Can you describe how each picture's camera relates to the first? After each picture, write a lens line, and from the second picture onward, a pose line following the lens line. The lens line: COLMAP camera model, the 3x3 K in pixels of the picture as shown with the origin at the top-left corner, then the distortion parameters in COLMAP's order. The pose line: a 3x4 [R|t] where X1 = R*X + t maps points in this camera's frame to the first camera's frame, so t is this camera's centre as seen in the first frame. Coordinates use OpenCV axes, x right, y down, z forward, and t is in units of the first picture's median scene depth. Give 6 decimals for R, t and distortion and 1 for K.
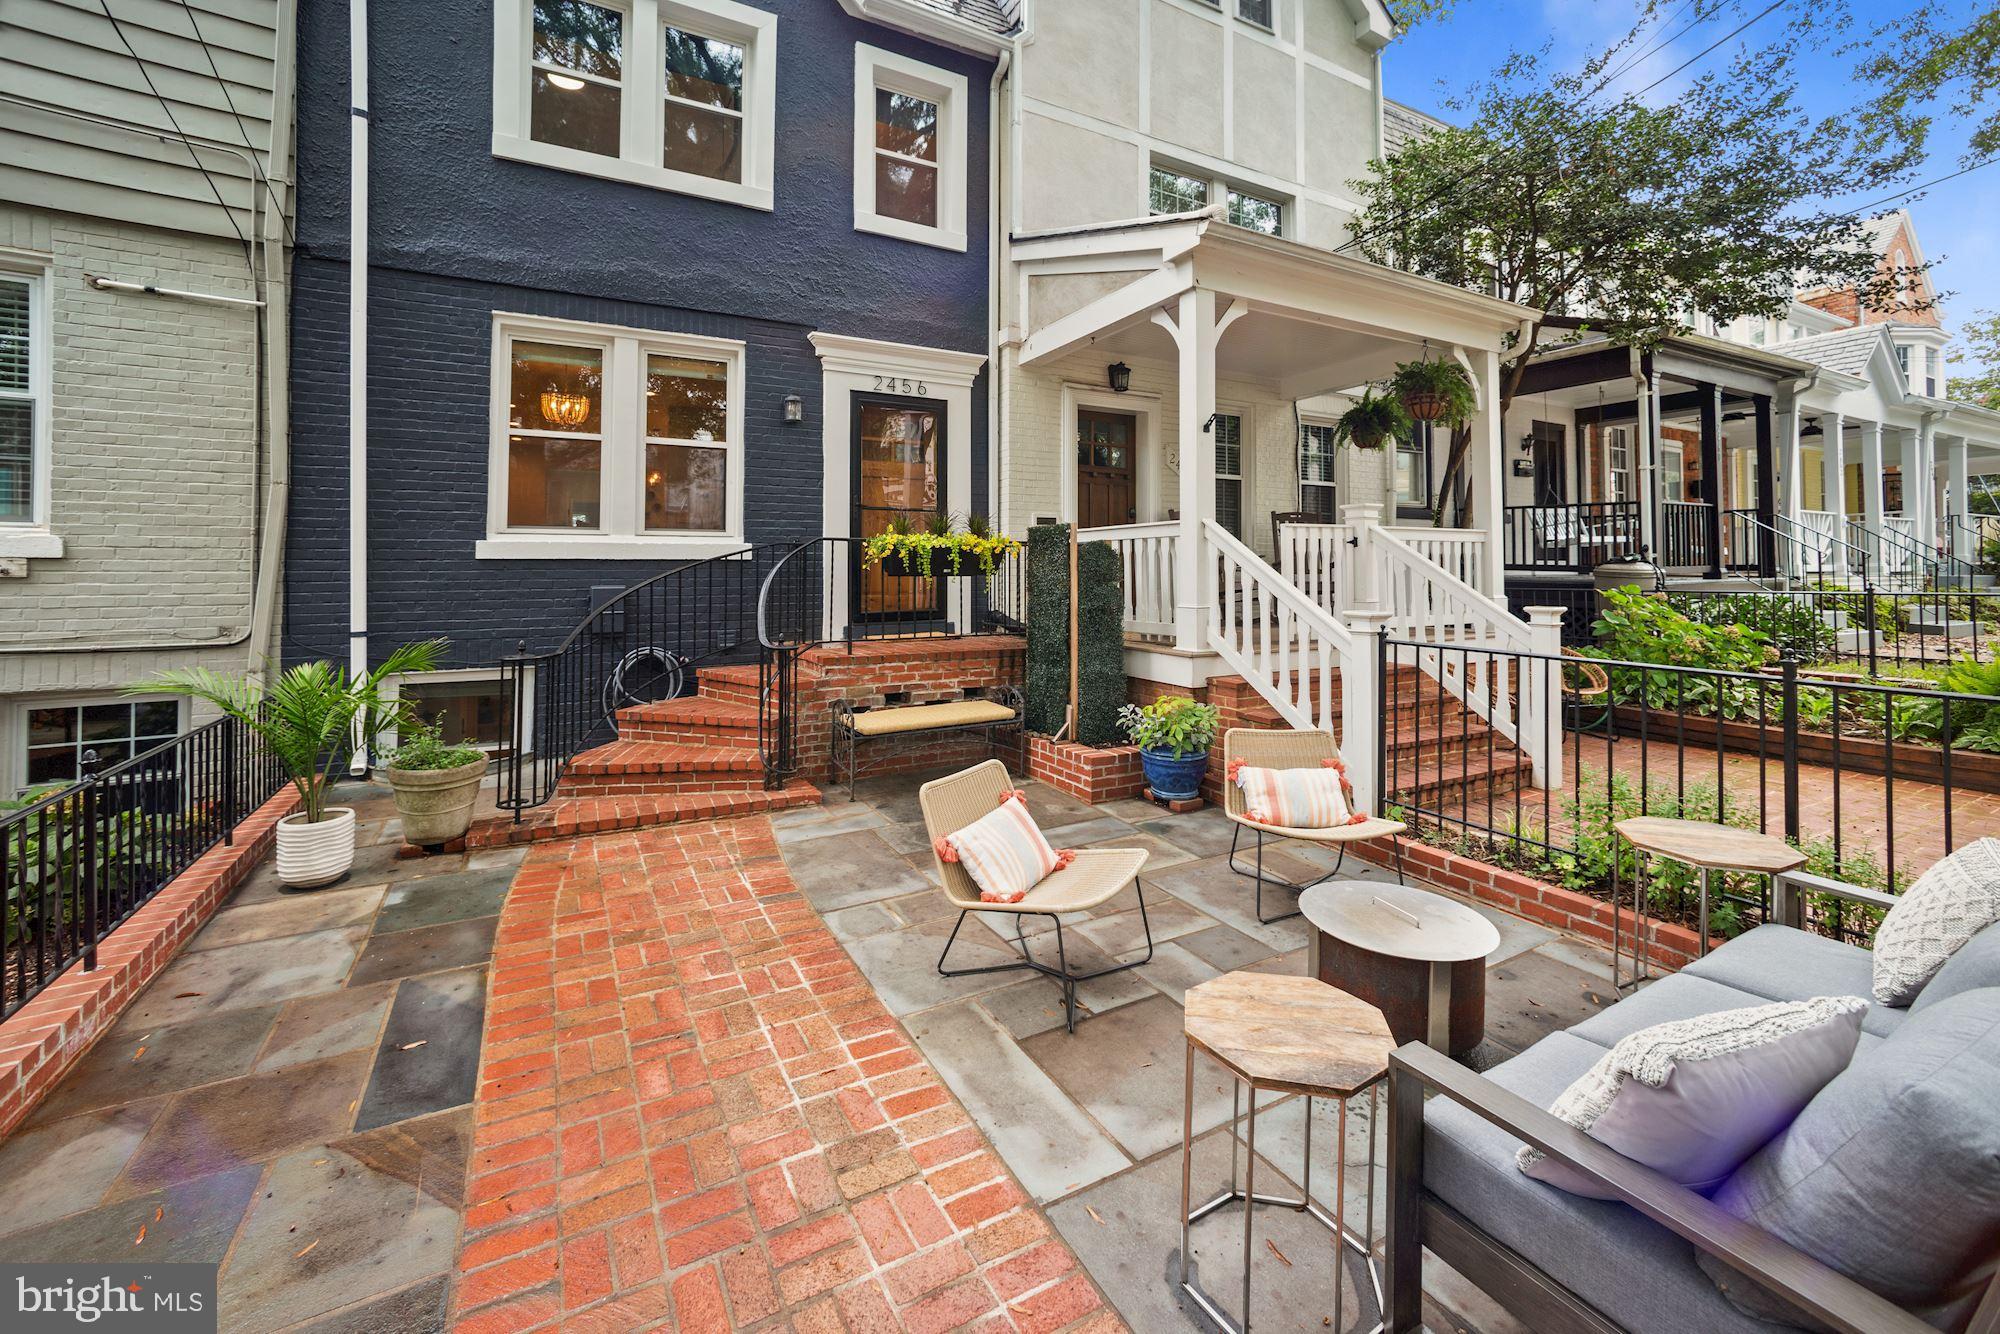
lens RADIAL K [[813.9, 0, 1006.6], [0, 813.9, 544.6], [0, 0, 1]] dist [-0.035225, 0.010901]
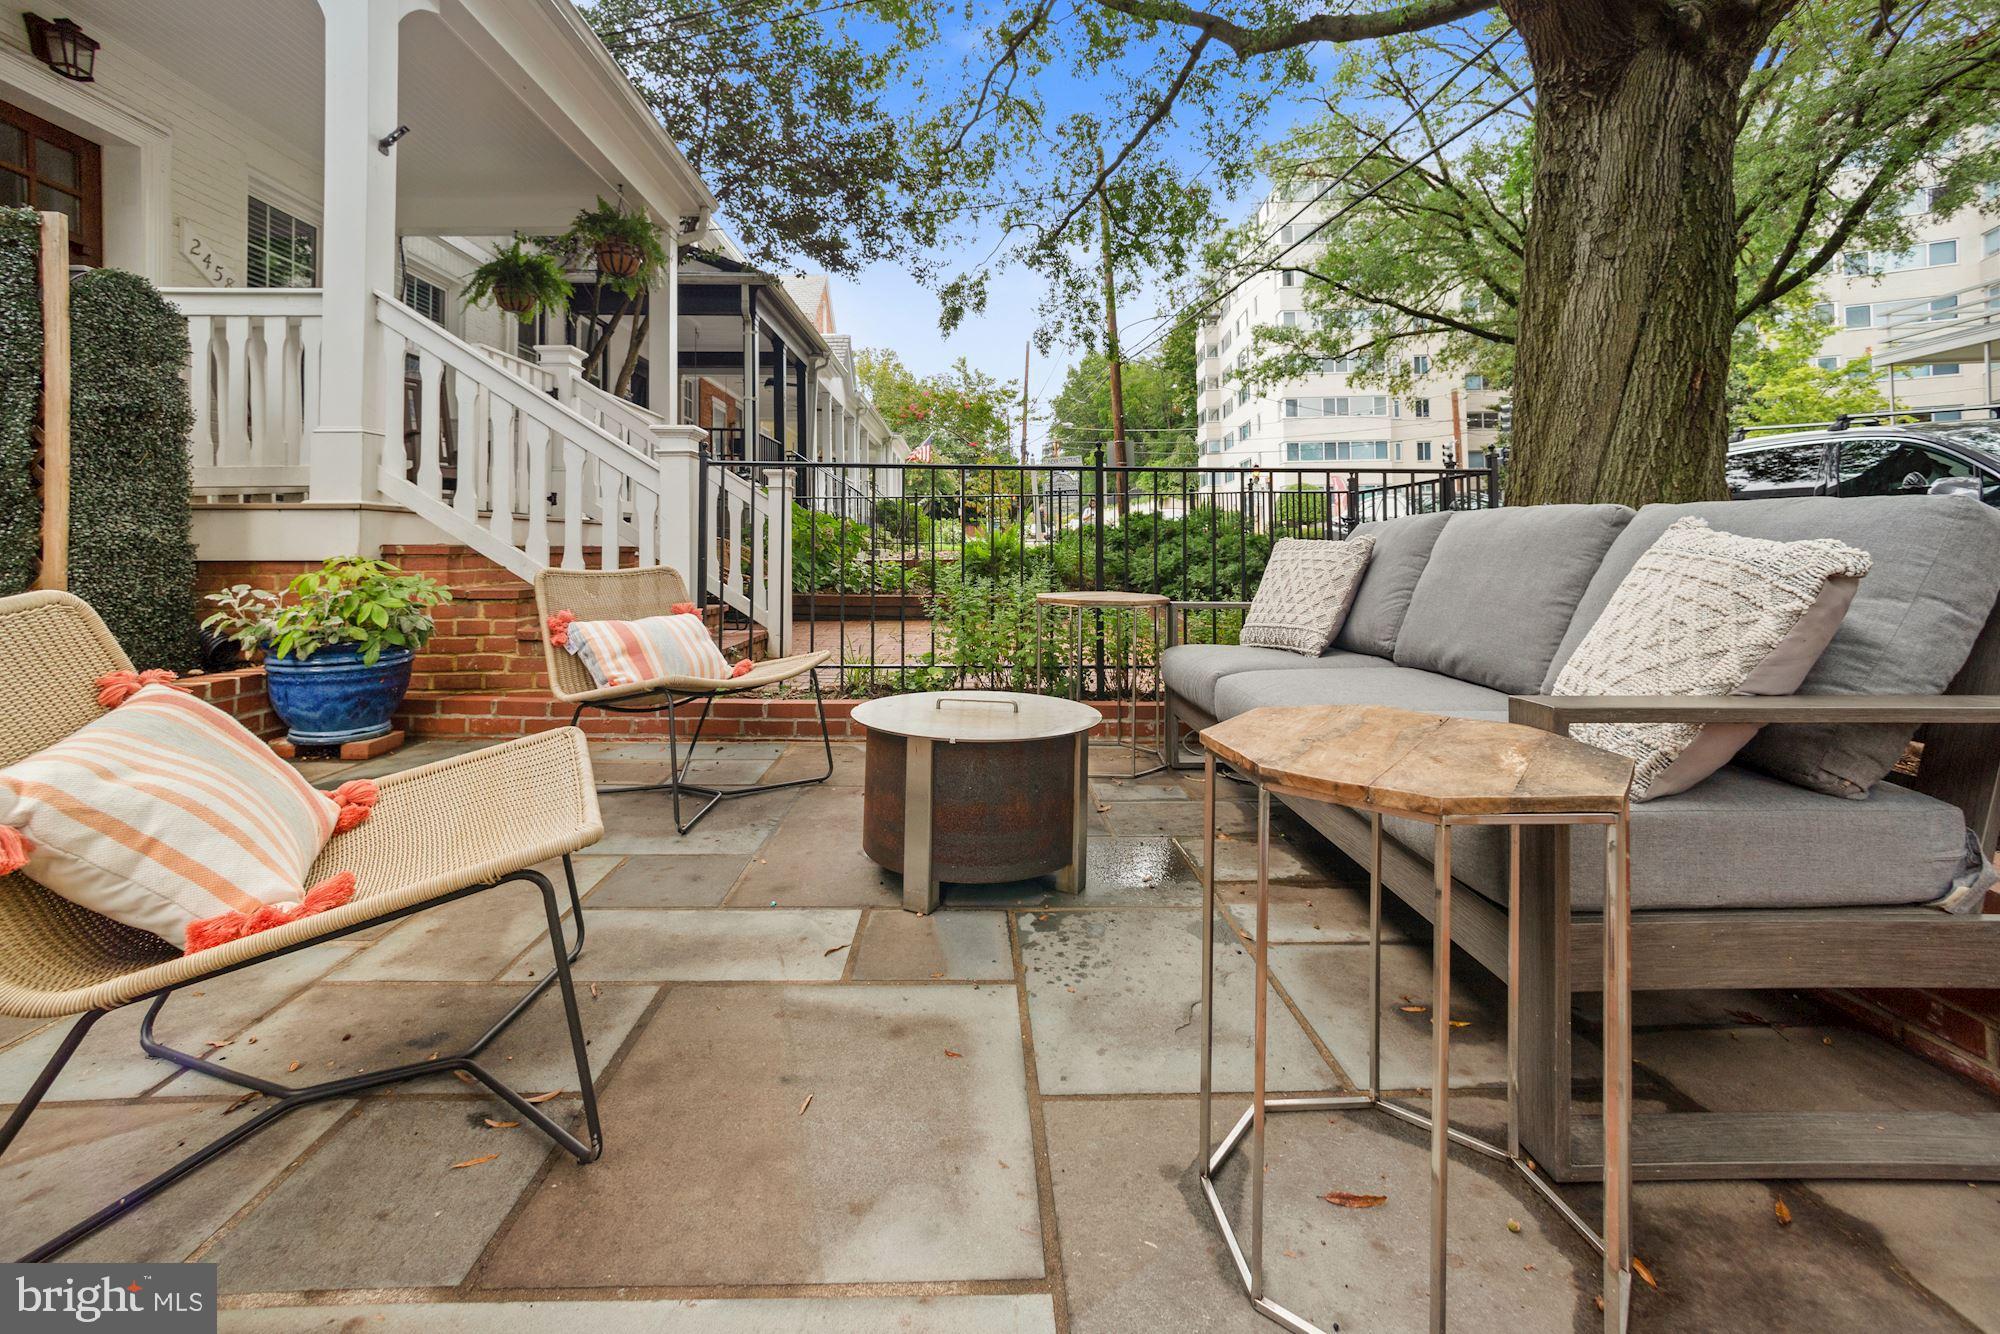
lens RADIAL K [[813.9, 0, 1003.6], [0, 813.9, 544.1], [0, 0, 1]] dist [-0.035225, 0.010901]
pose [[0.454793, -0.003124, 0.890592, -0.088114], [-0.026861, 0.999491, 0.017223, 0.159786], [-0.890192, -0.031755, 0.454478, 0.350888]]
